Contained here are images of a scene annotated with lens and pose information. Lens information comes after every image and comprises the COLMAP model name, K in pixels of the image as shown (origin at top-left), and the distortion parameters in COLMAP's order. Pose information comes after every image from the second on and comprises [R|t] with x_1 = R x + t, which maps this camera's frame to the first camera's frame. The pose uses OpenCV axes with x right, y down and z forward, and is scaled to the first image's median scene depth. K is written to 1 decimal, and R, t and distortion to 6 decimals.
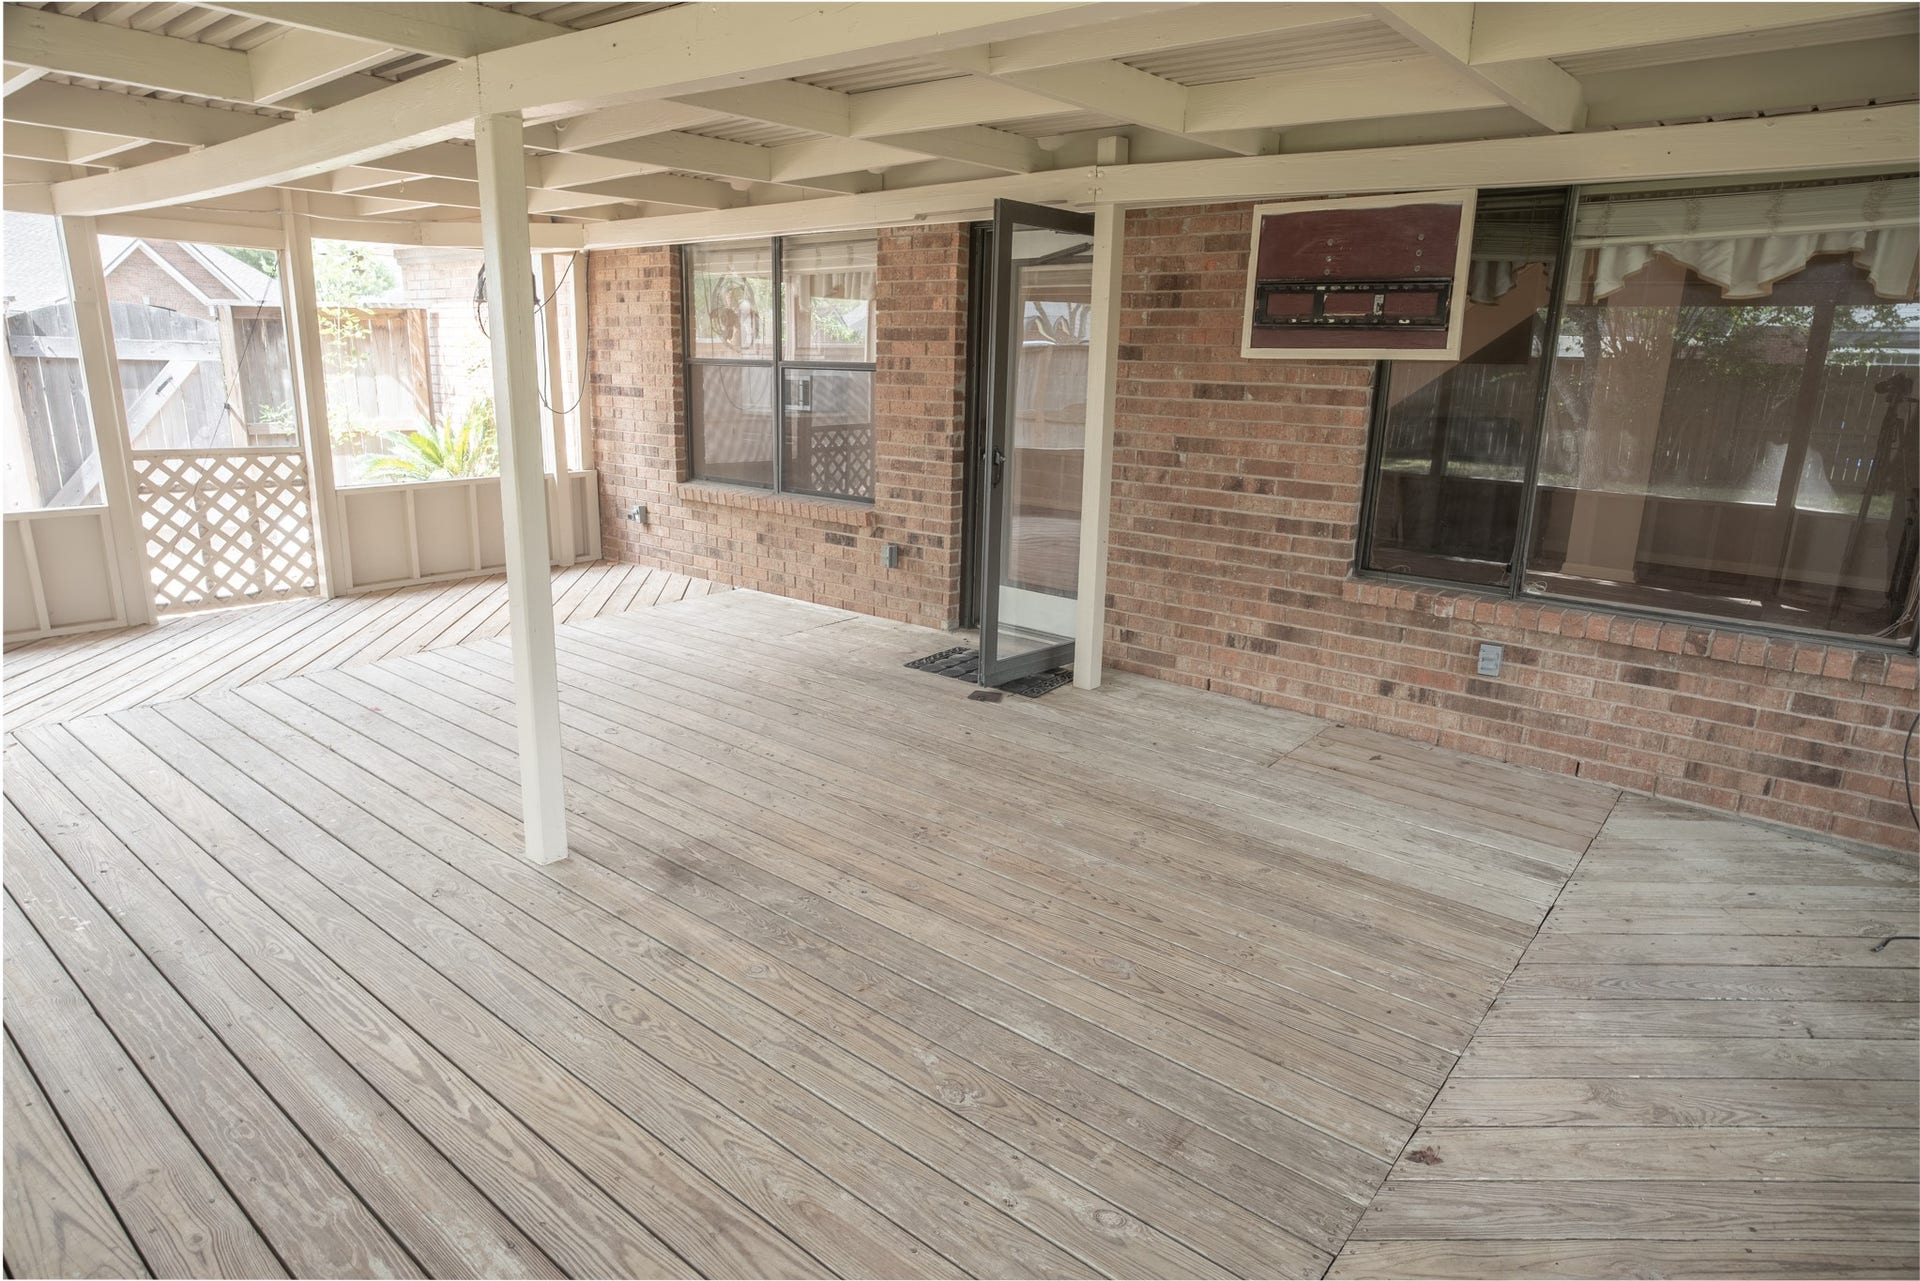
lens RADIAL K [[1091.9, 0, 948.5], [0, 1091.9, 637.0], [0, 0, 1]] dist [-0.039364, 0.023682]
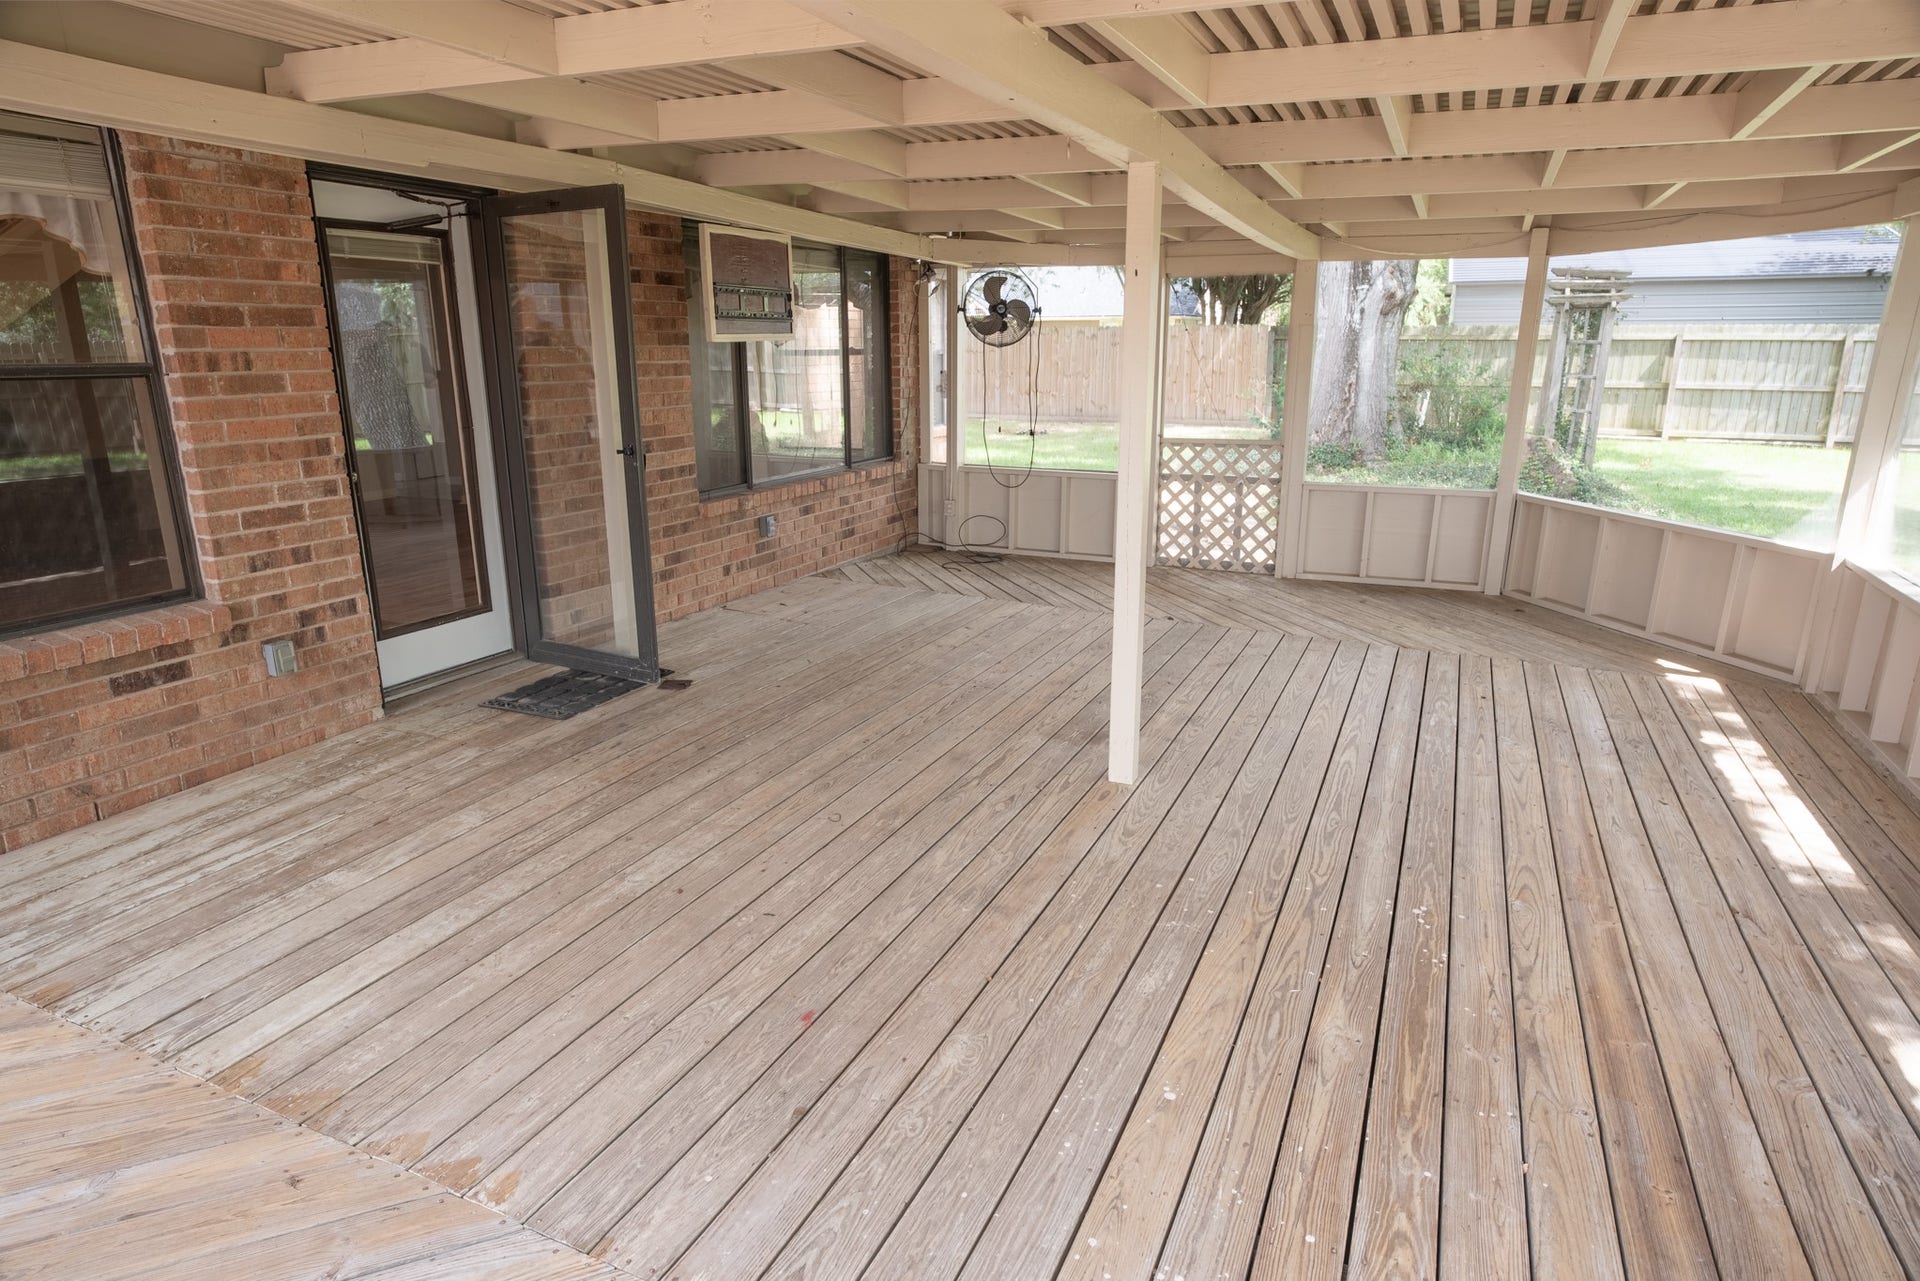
lens RADIAL K [[1096.1, 0, 953.3], [0, 1096.1, 638.0], [0, 0, 1]] dist [-0.036424, 0.025236]
pose [[-0.260443, -0.272162, 0.926335, -0.782390], [0.234732, 0.912810, 0.334184, -0.214409], [-0.936520, 0.304476, -0.173850, 0.756825]]
